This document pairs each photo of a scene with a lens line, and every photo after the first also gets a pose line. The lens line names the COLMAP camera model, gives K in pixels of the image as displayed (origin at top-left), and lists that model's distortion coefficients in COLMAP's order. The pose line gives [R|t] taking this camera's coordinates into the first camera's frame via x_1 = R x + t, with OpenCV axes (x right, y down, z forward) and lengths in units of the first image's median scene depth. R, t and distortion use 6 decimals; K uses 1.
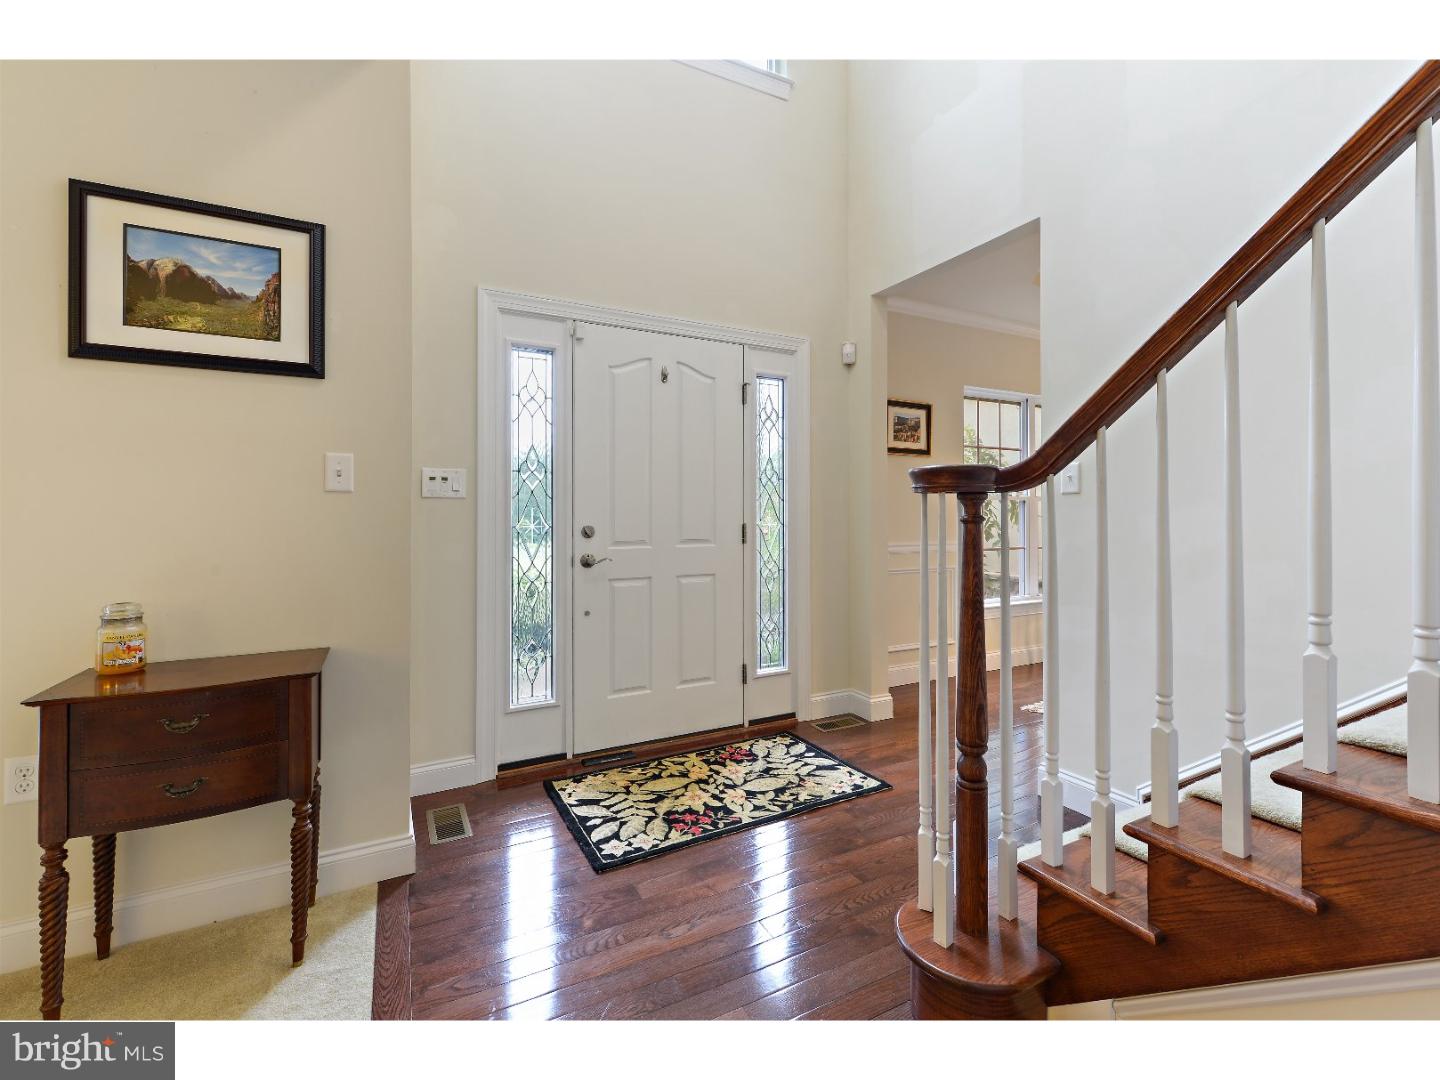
lens RADIAL K [[627.5, 0, 707.2], [0, 627.5, 519.5], [0, 0, 1]] dist [0.006238, -0.000780]
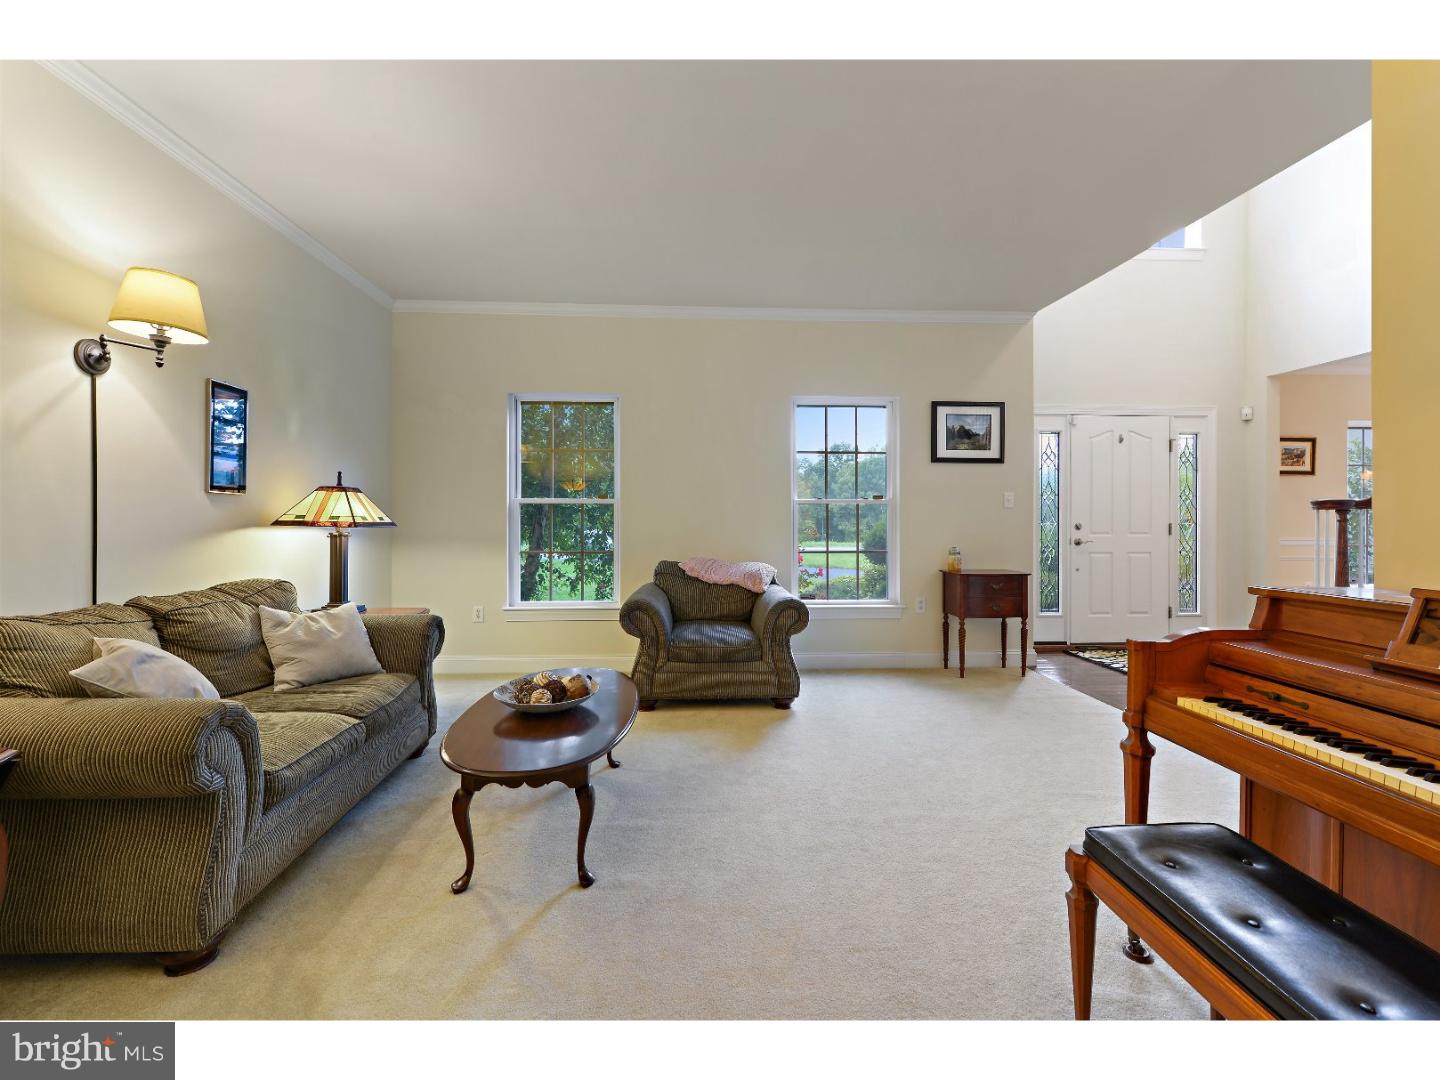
lens RADIAL K [[627.5, 0, 707.2], [0, 627.5, 519.5], [0, 0, 1]] dist [0.006238, -0.000780]
pose [[0.914728, 0.006445, -0.404019, -0.684299], [-0.007406, 0.999972, -0.000816, 0.013095], [0.404002, 0.003738, 0.914750, -1.804899]]
